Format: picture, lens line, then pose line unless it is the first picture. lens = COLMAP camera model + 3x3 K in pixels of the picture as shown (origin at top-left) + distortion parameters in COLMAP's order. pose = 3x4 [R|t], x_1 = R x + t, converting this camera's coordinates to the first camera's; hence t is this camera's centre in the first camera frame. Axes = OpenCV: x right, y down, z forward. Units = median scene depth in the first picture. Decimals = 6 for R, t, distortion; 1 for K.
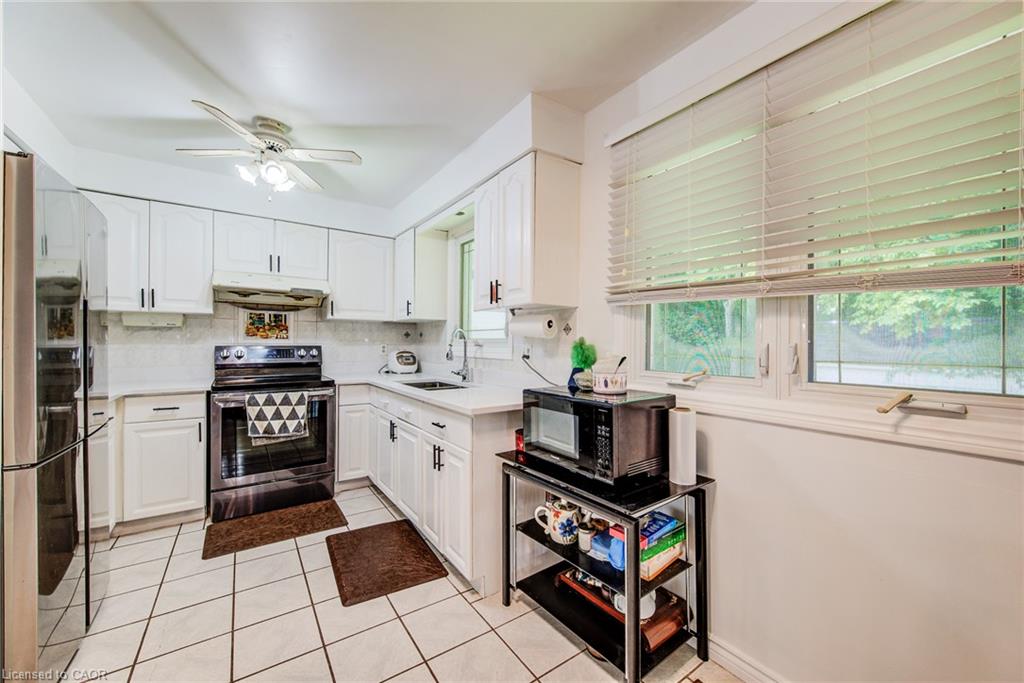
lens RADIAL K [[399.1, 0, 510.8], [0, 399.1, 340.4], [0, 0, 1]] dist [-0.001323, -0.000864]
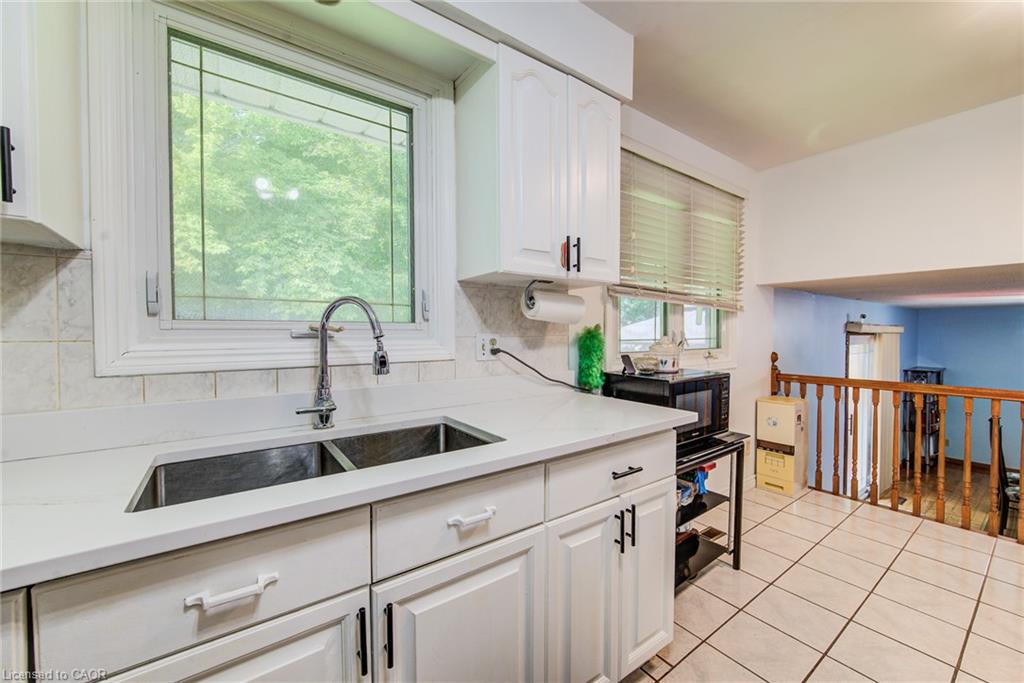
lens RADIAL K [[399.1, 0, 515.9], [0, 399.1, 338.3], [0, 0, 1]] dist [-0.001323, -0.000864]
pose [[-0.004969, -0.023440, 0.999713, -0.858668], [-0.005978, 0.999708, 0.023410, 0.004308], [-0.999970, -0.005859, -0.005108, 1.308378]]
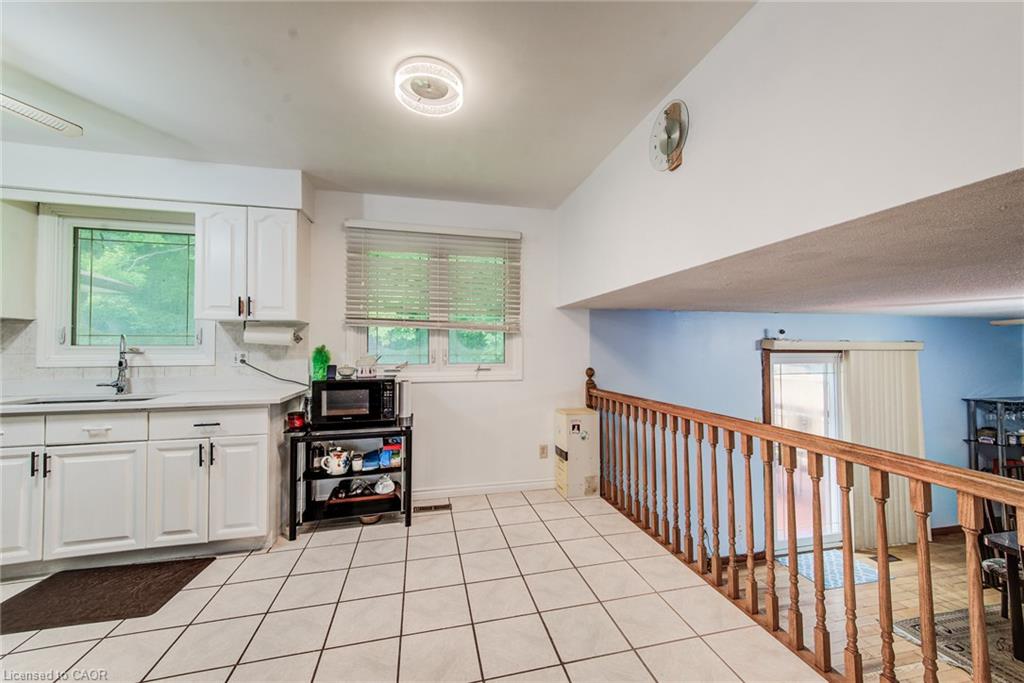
lens RADIAL K [[399.1, 0, 508.0], [0, 399.1, 338.5], [0, 0, 1]] dist [-0.001323, -0.000864]
pose [[0.366908, 0.019179, 0.930059, -1.019629], [-0.000366, 0.999790, -0.020473, -0.002563], [-0.930257, 0.007171, 0.366838, -0.194916]]
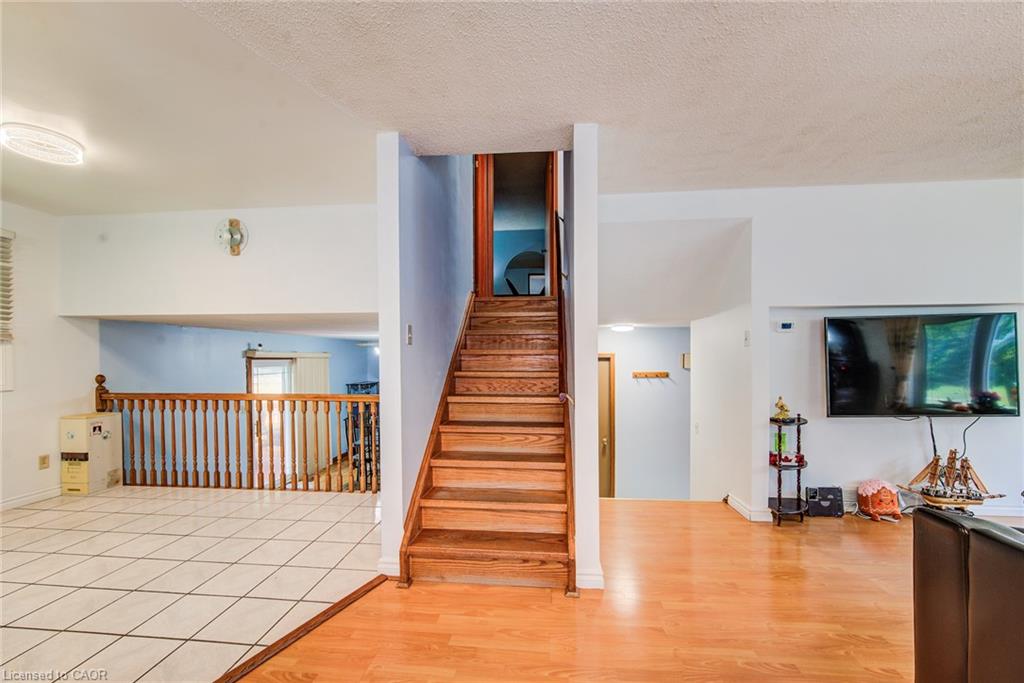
lens RADIAL K [[390.5, 0, 504.2], [0, 390.5, 366.5], [0, 0, 1]] dist [-0.008356, -0.000016]
pose [[-0.760874, -0.022075, 0.648524, -1.966103], [-0.006744, 0.999636, 0.026115, -0.009506], [-0.648865, 0.015496, -0.760746, 0.316667]]
